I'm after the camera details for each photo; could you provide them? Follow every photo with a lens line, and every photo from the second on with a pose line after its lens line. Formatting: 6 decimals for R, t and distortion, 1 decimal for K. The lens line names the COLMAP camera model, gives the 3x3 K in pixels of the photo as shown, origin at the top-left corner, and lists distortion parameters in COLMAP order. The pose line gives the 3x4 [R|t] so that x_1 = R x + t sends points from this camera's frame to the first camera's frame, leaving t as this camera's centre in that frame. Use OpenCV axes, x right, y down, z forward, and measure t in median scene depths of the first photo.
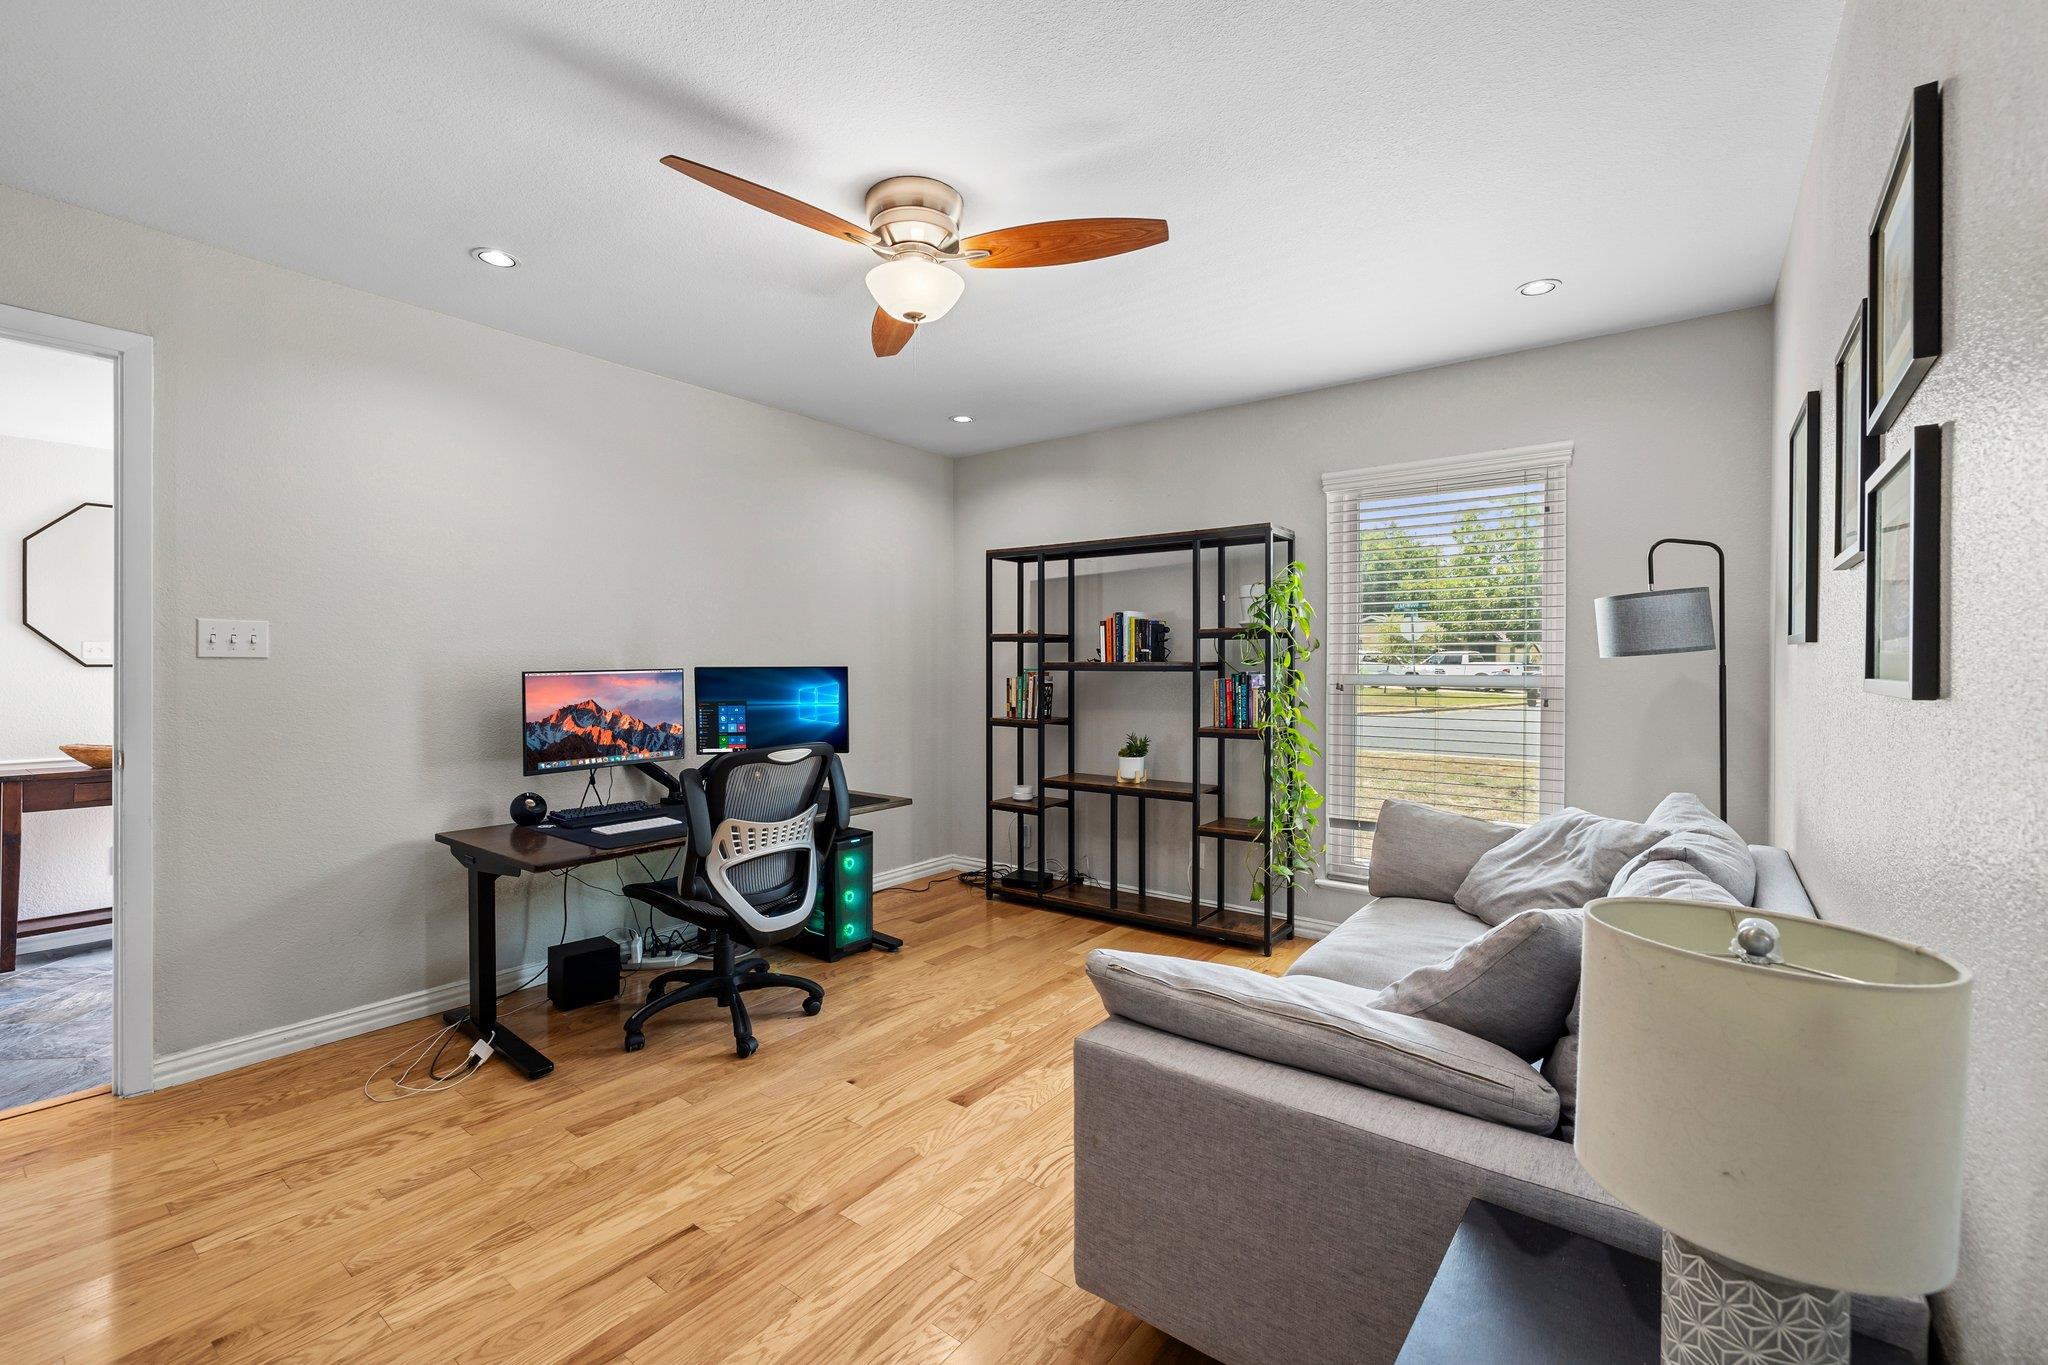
lens RADIAL K [[857.7, 0, 1024.4], [0, 857.7, 672.2], [0, 0, 1]] dist [-0.001999, -0.000607]
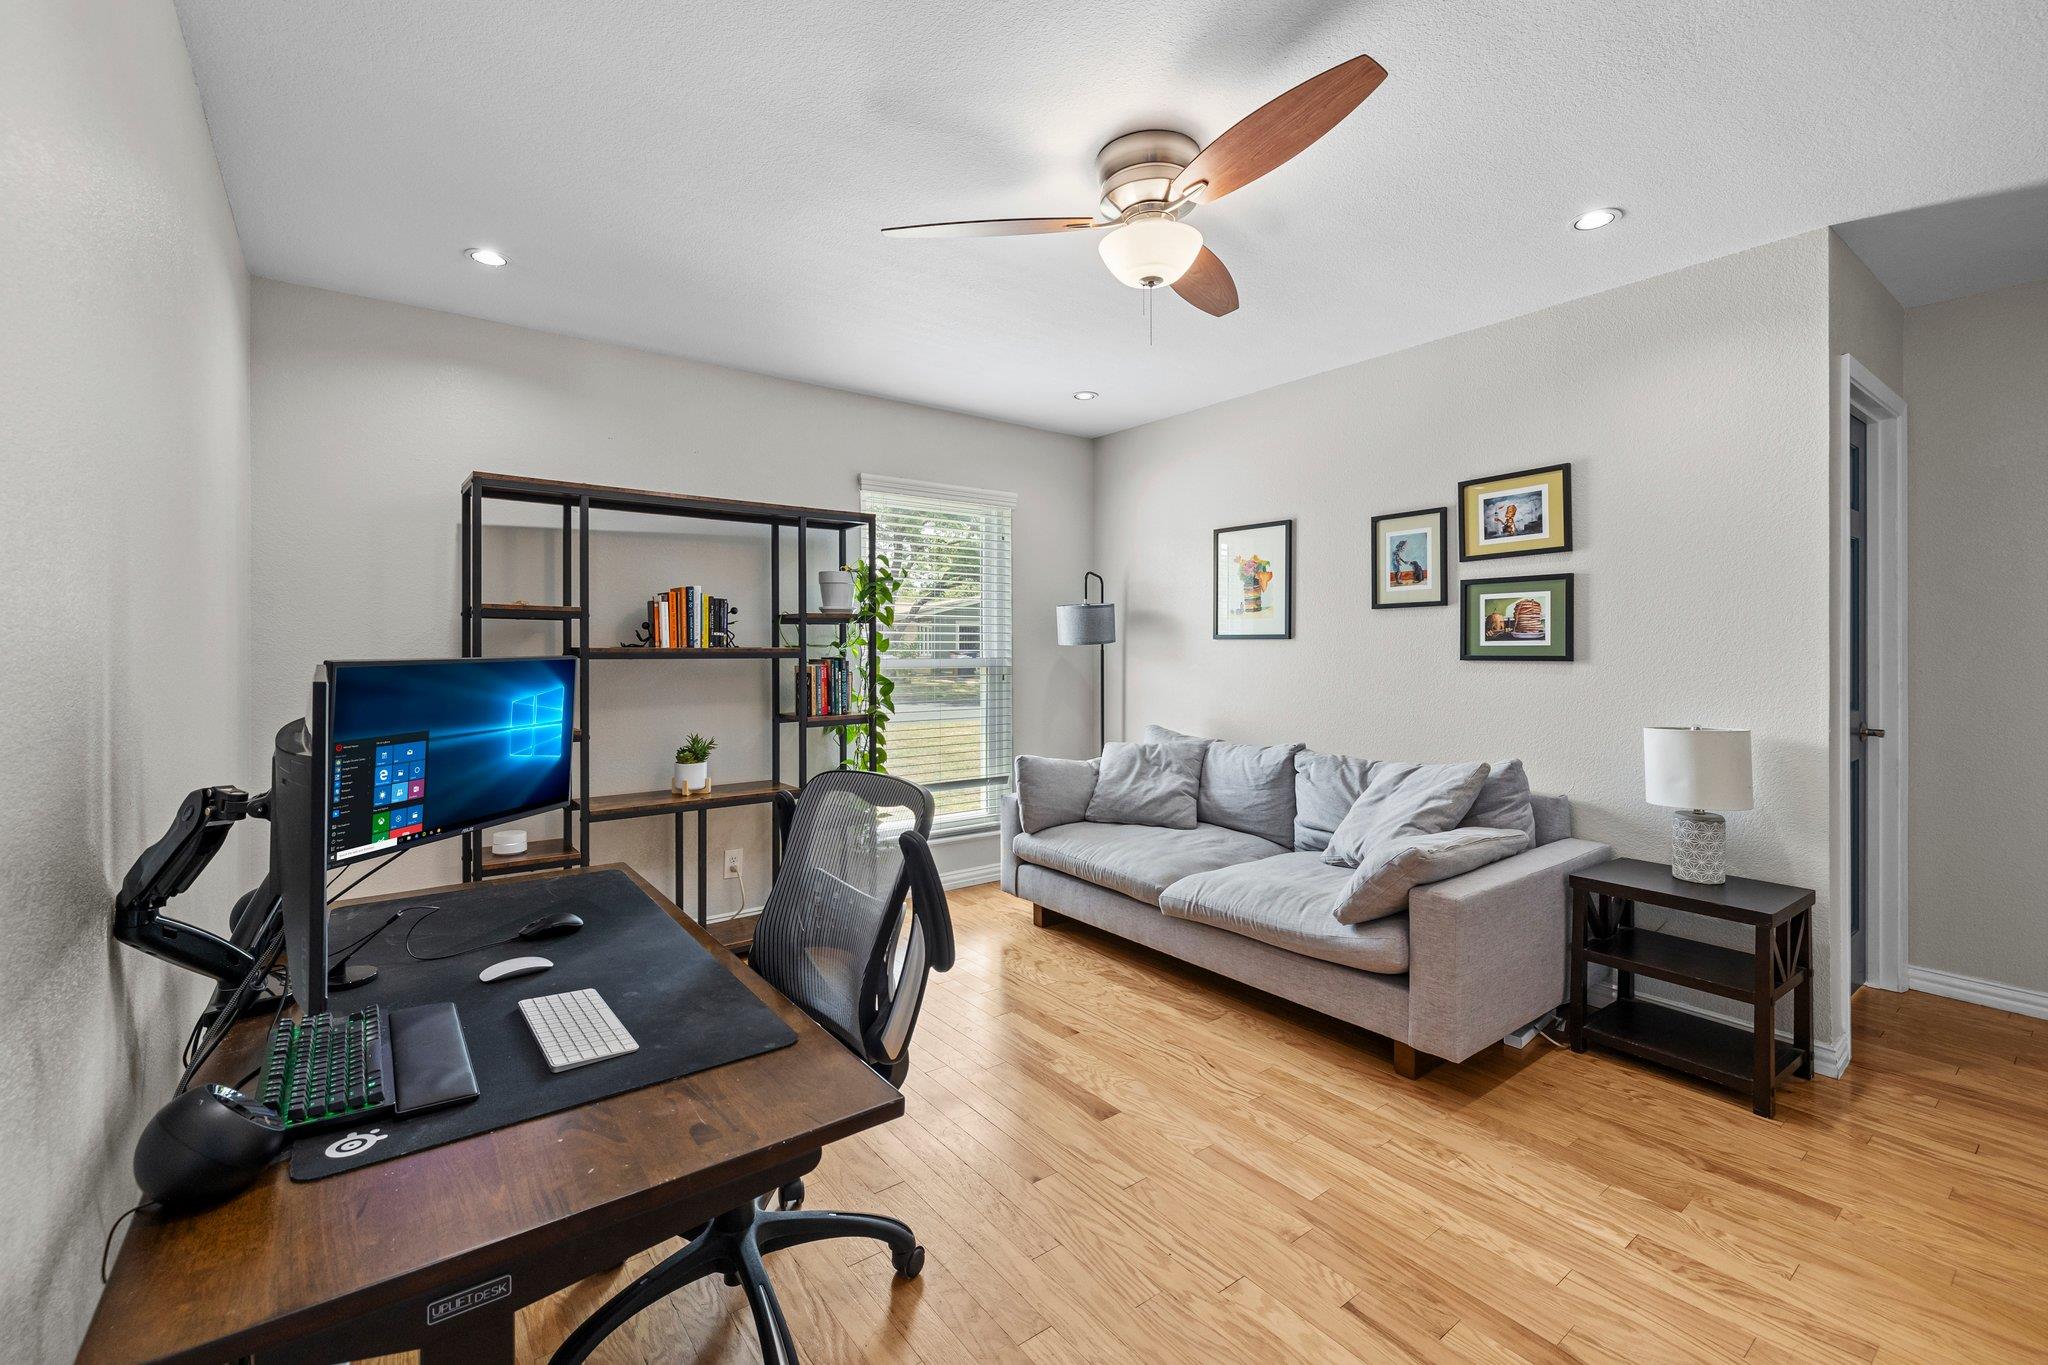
lens RADIAL K [[857.7, 0, 1000.8], [0, 857.7, 648.7], [0, 0, 1]] dist [-0.001999, -0.000607]
pose [[0.292052, -0.001234, 0.956402, -0.619966], [0.009562, 0.999953, -0.001630, -0.007199], [-0.956355, 0.009621, 0.292050, 0.508942]]
